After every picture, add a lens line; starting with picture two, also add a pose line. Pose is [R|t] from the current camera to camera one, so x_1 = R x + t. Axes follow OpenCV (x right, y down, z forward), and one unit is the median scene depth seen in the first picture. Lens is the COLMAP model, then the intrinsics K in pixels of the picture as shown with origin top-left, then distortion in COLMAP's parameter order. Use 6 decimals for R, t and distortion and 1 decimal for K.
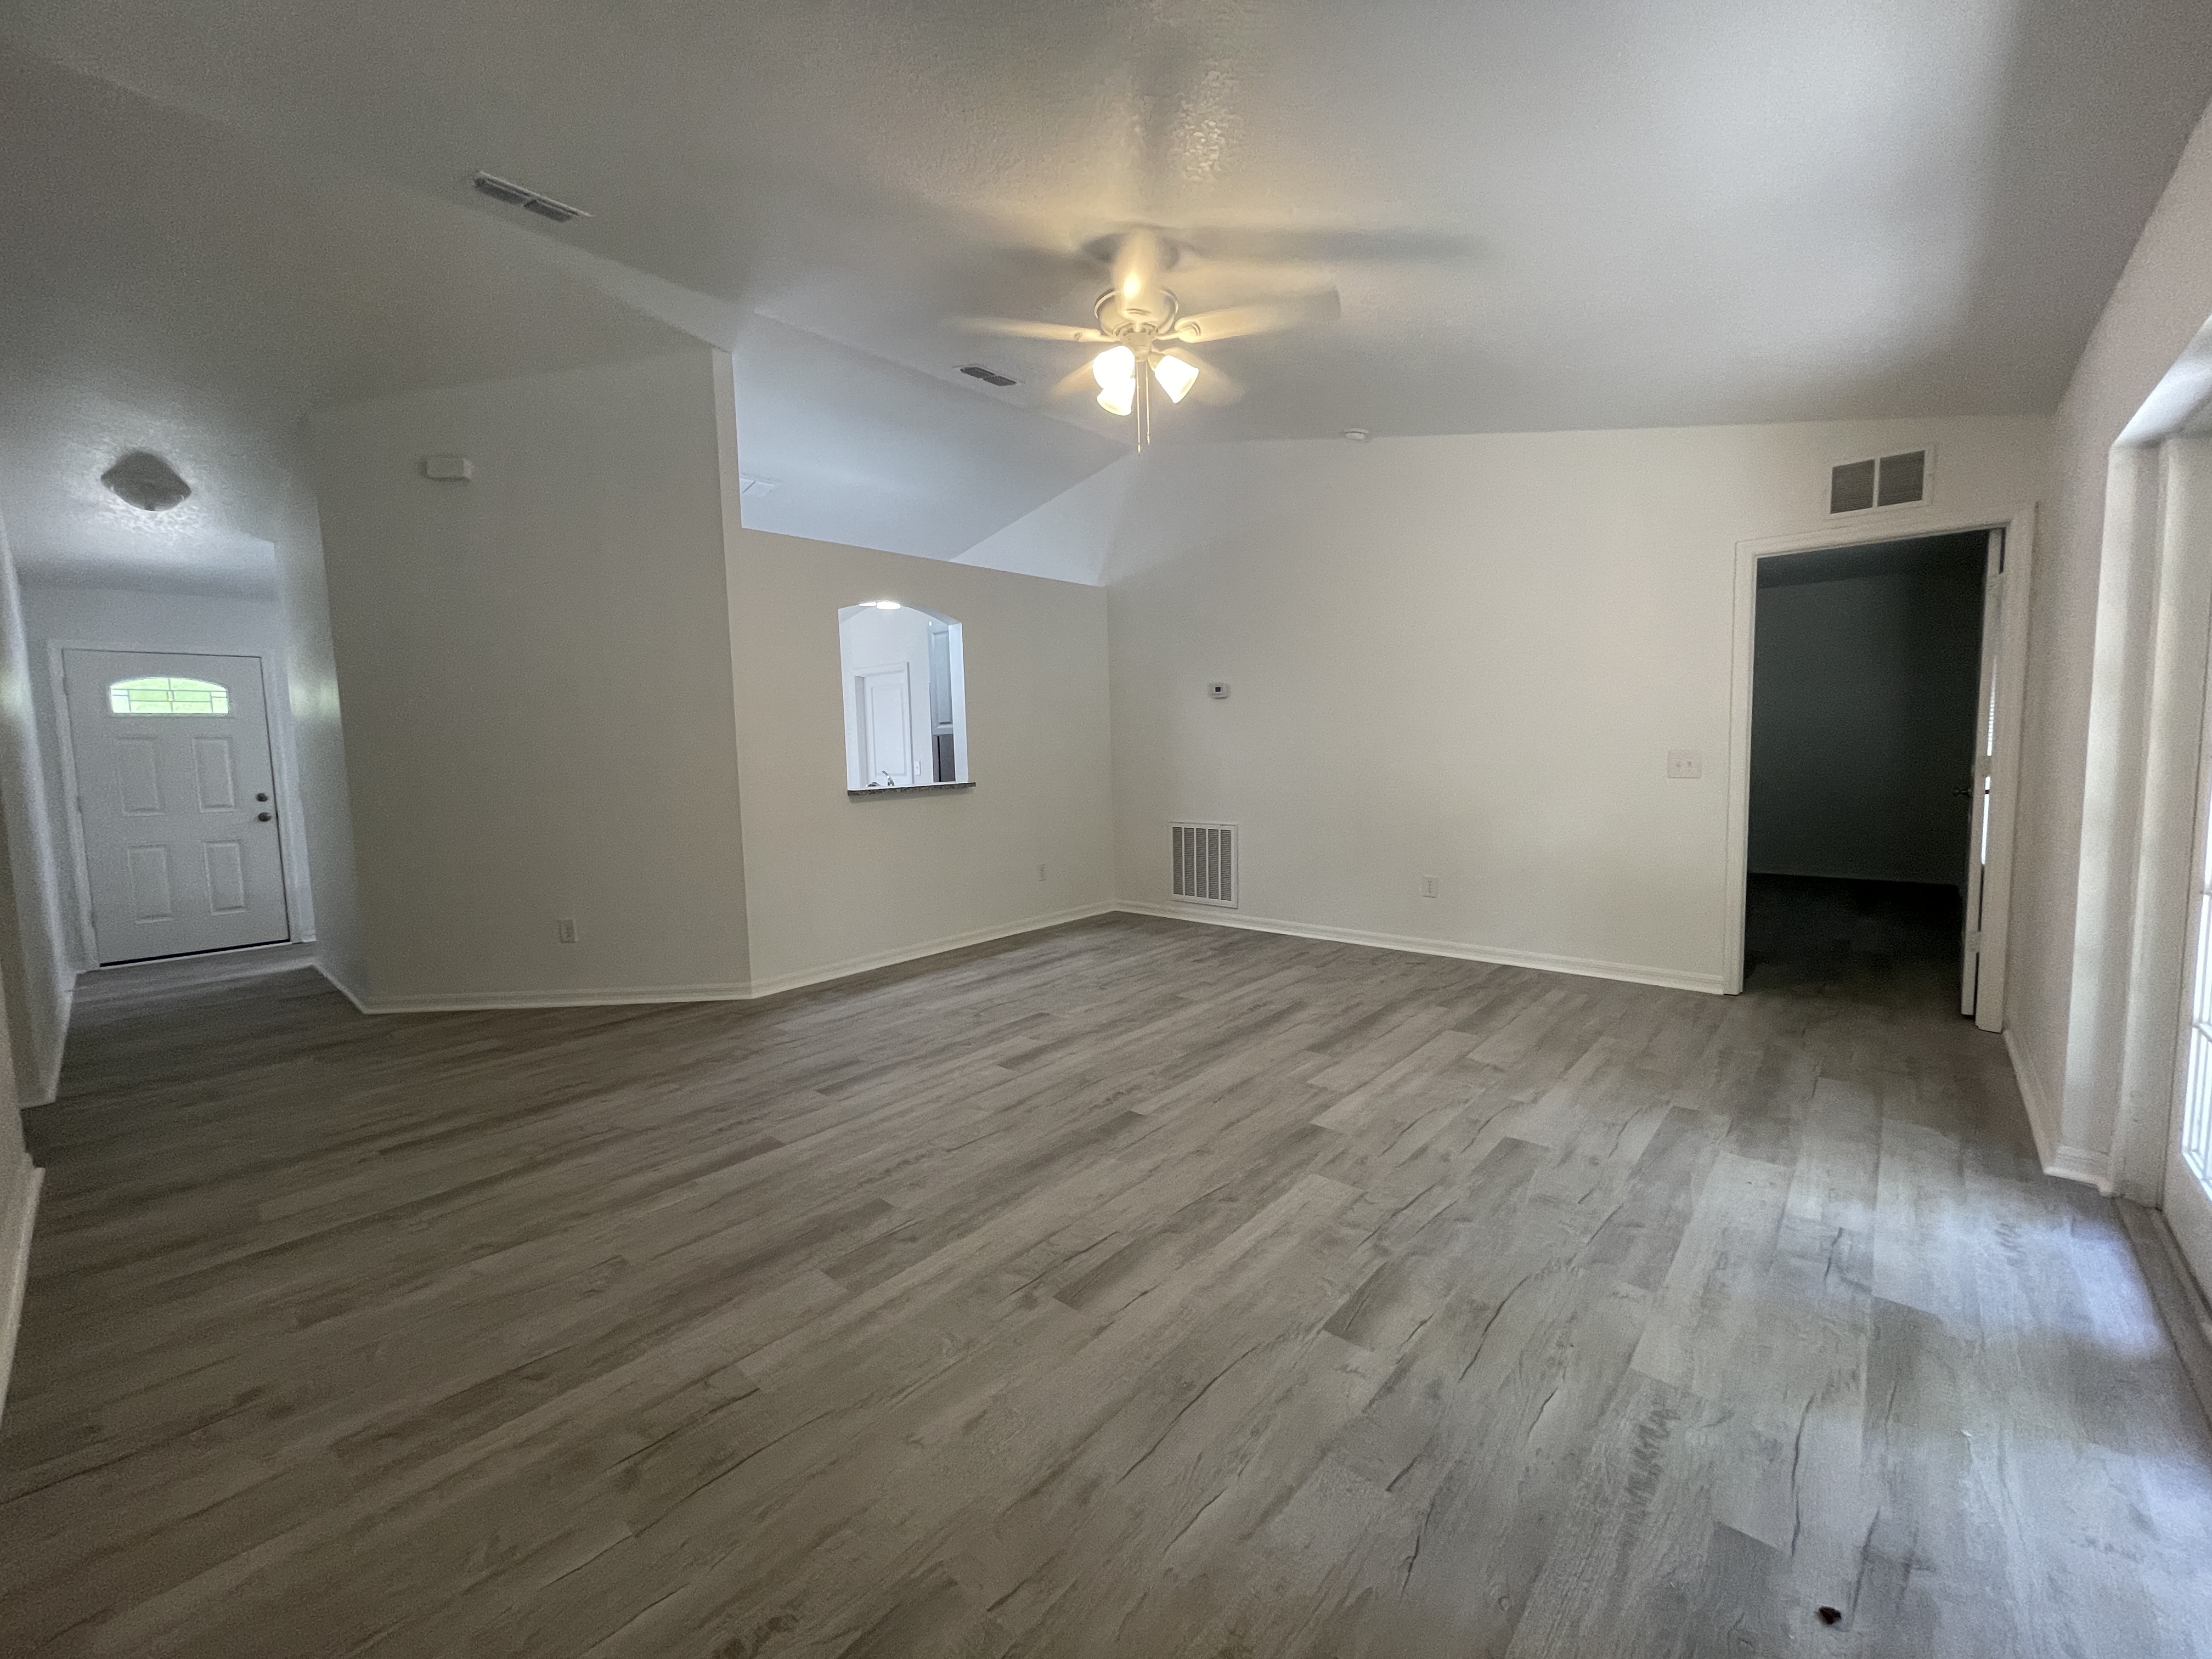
lens RADIAL K [[885.0, 0, 1093.9], [0, 885.0, 832.5], [0, 0, 1]] dist [-0.001146, -0.000032]
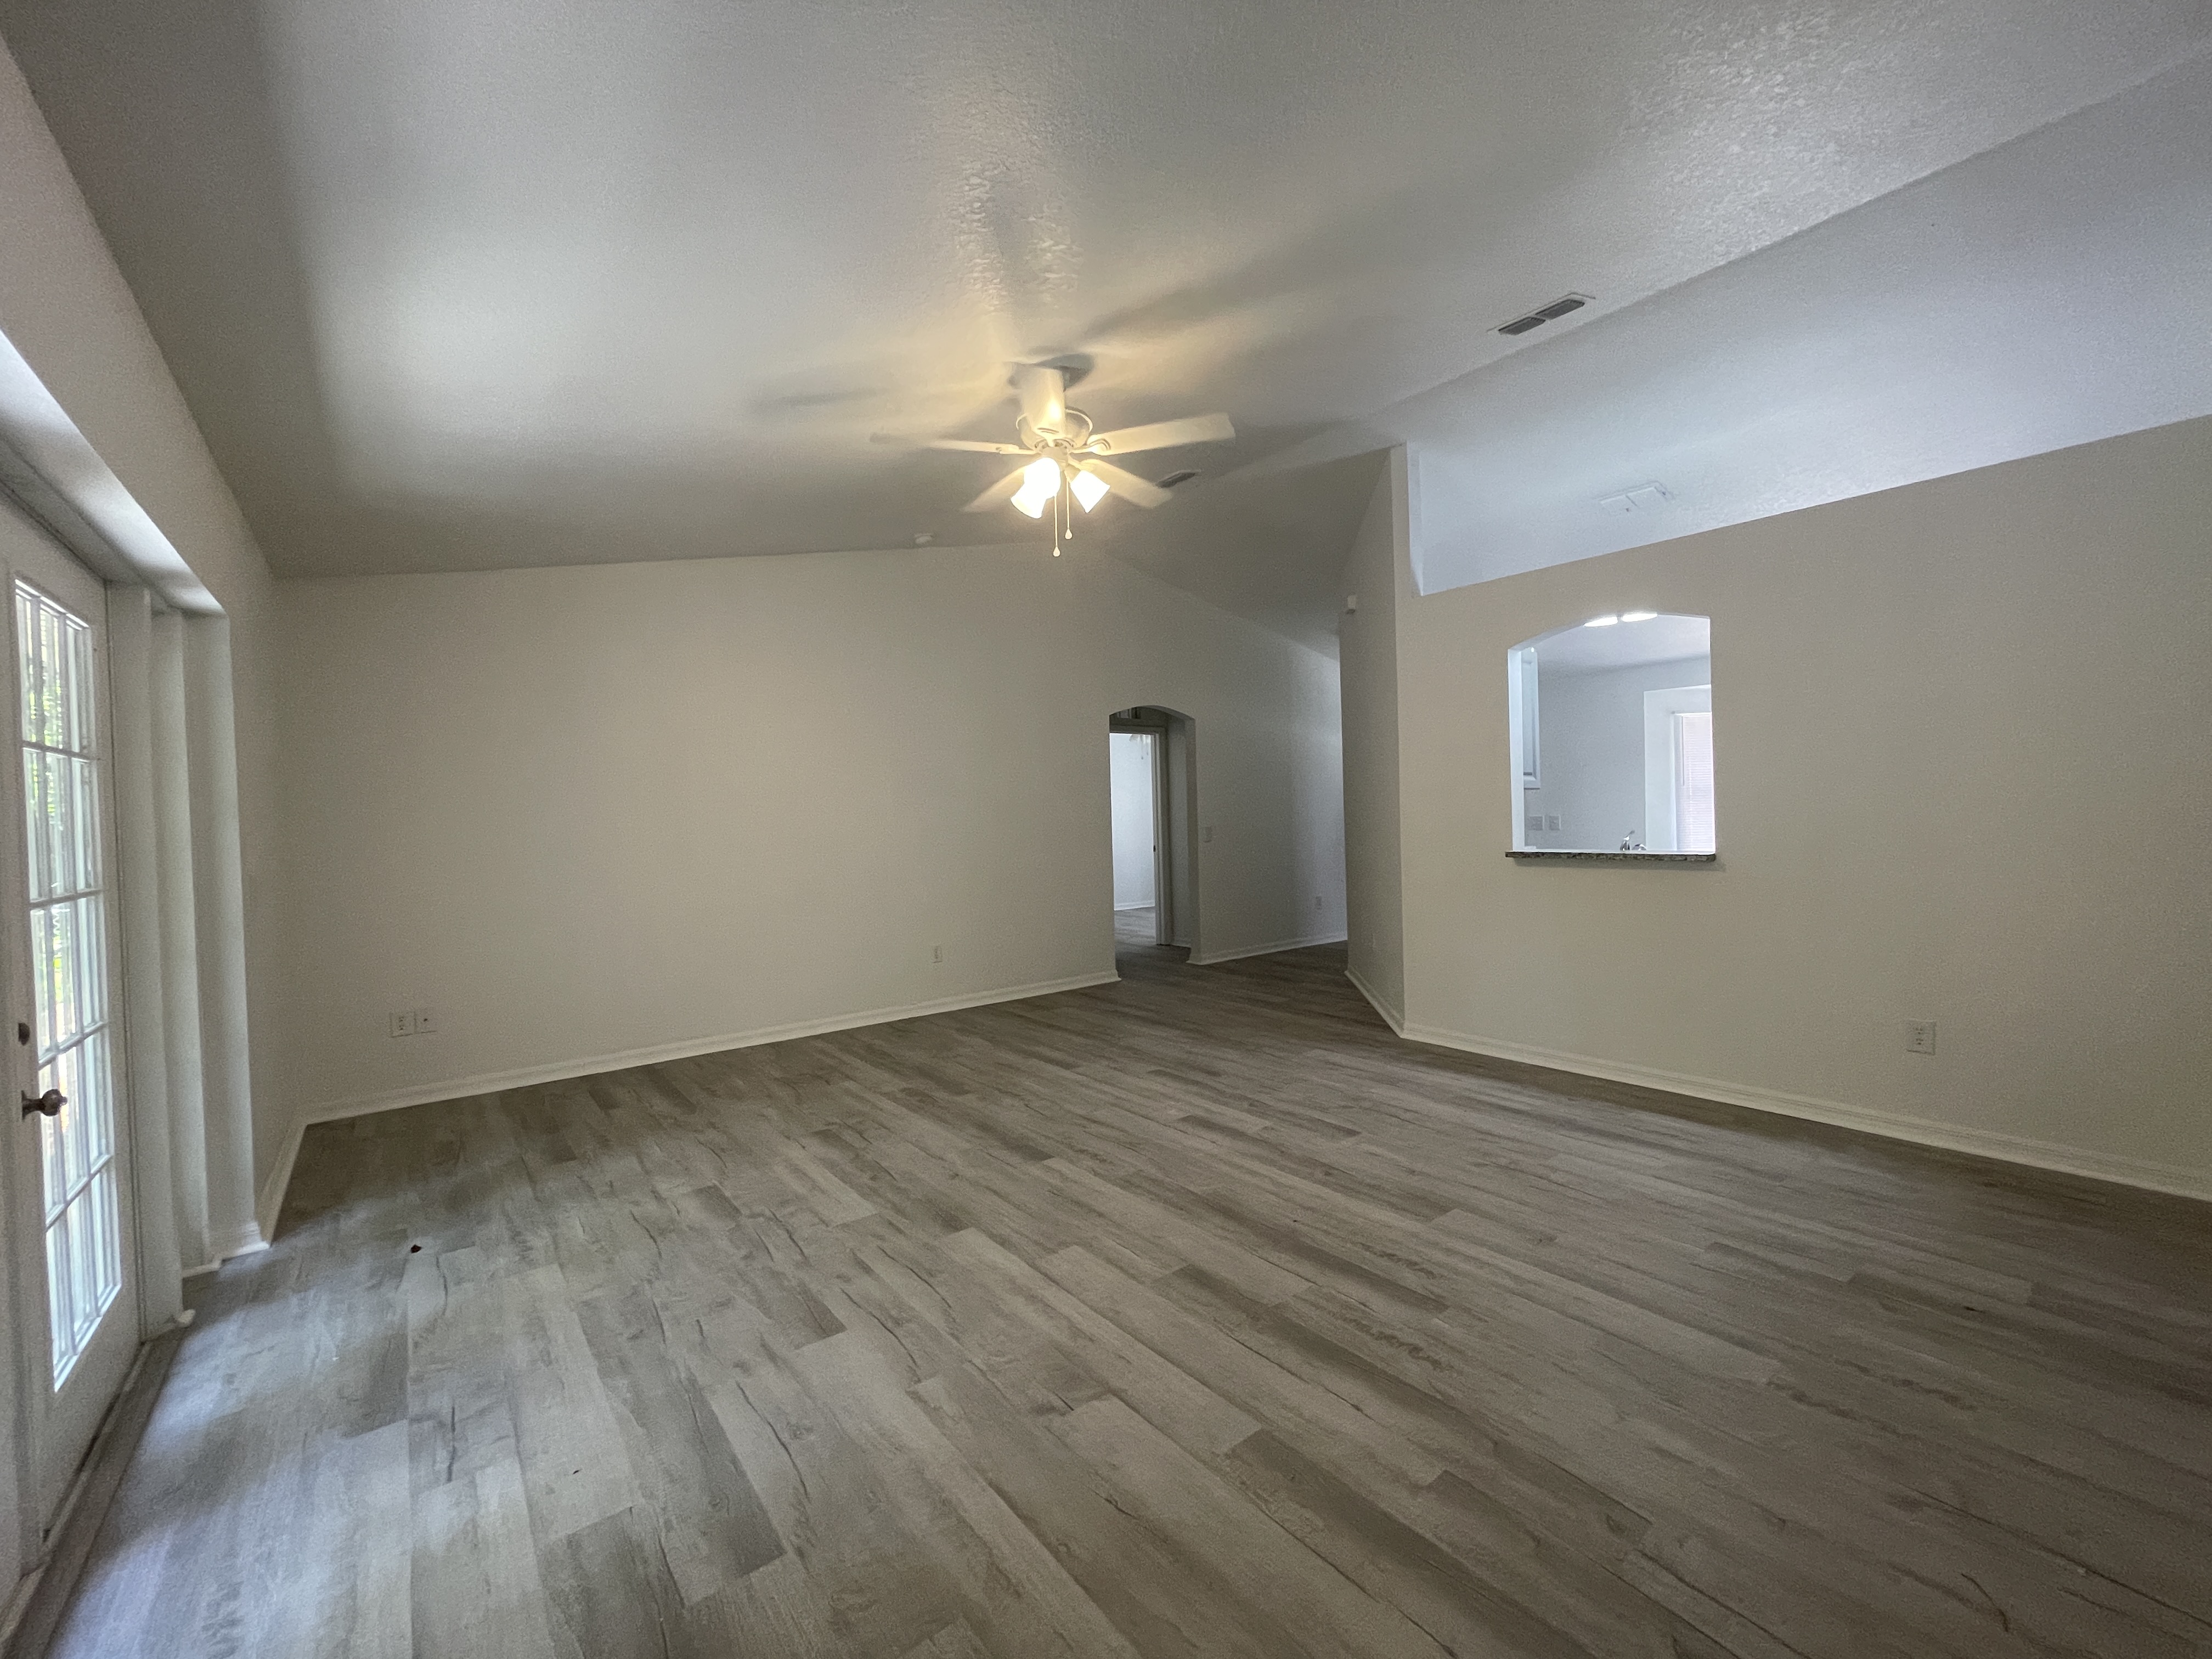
lens RADIAL K [[893.4, 0, 1092.6], [0, 893.4, 817.4], [0, 0, 1]] dist [-0.003928, 0.000422]
pose [[-0.170121, 0.036336, -0.984753, 1.091792], [-0.068613, 0.996458, 0.048621, -0.155262], [0.983032, 0.075838, -0.167025, 1.195675]]
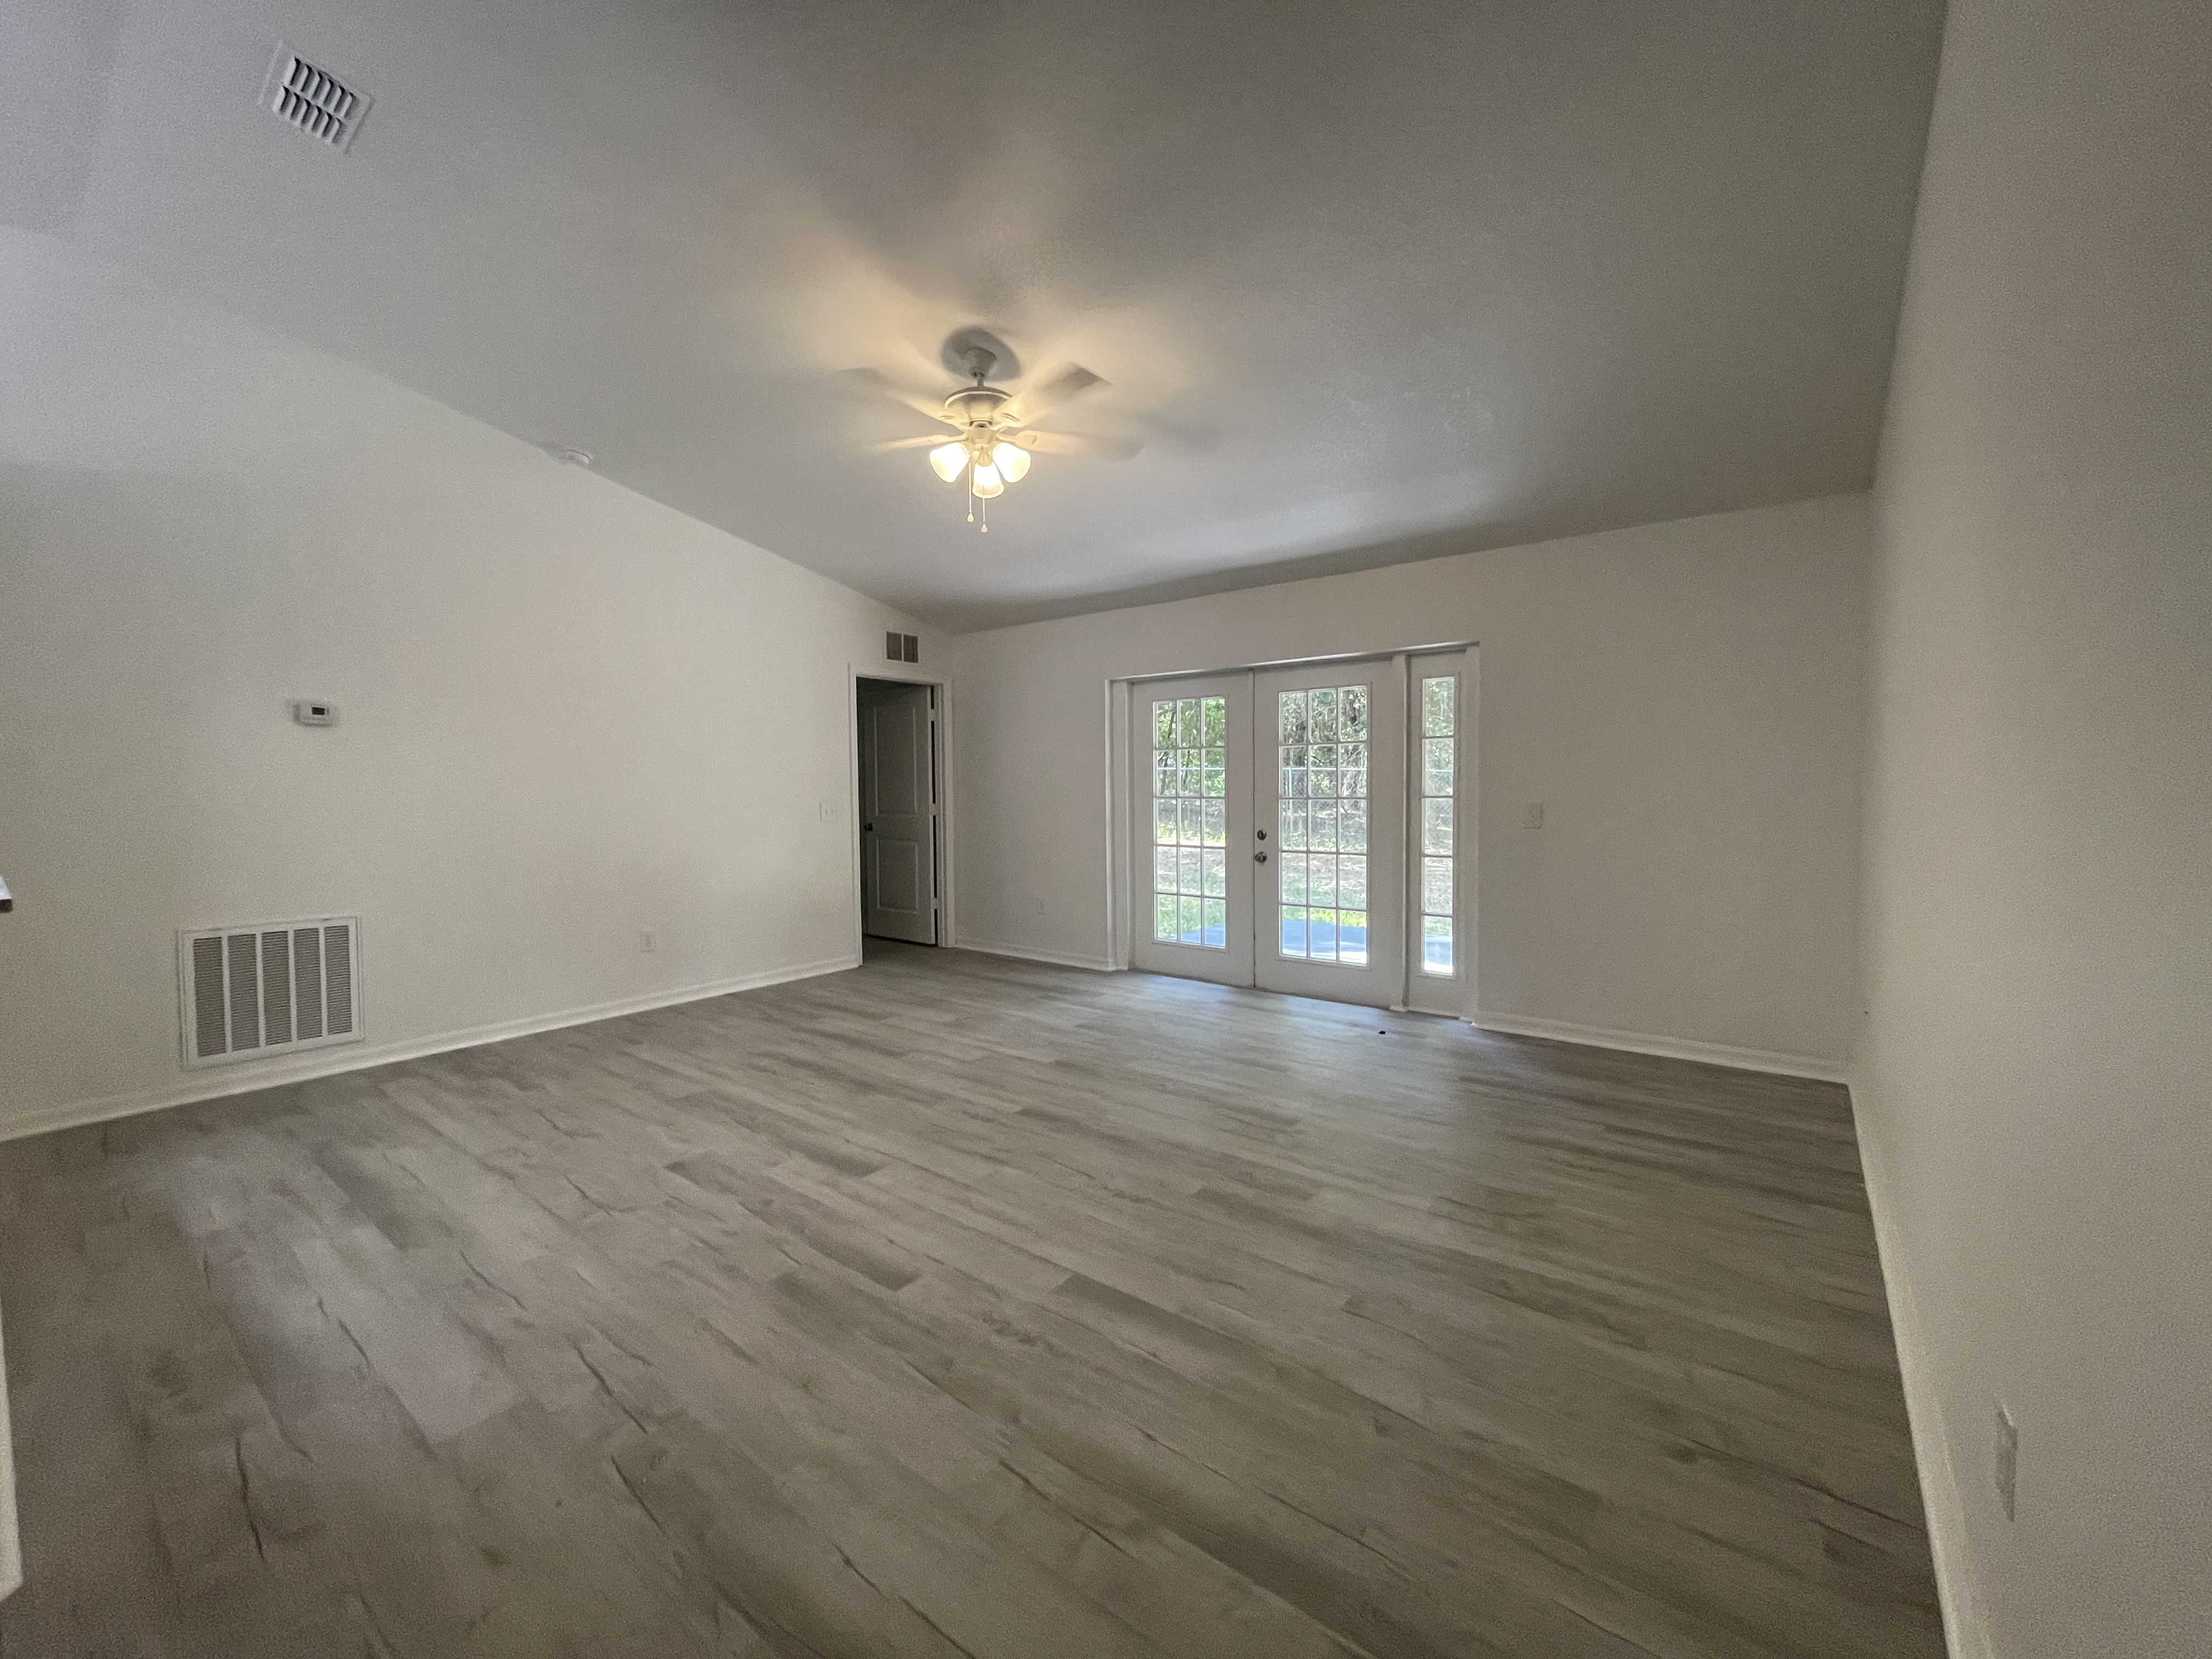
lens RADIAL K [[893.4, 0, 1092.6], [0, 893.4, 817.4], [0, 0, 1]] dist [-0.003928, 0.000422]
pose [[-0.067759, -0.009149, 0.997660, -1.073617], [0.113544, 0.993391, 0.016821, -0.059202], [-0.991220, 0.114418, -0.066272, 0.934178]]
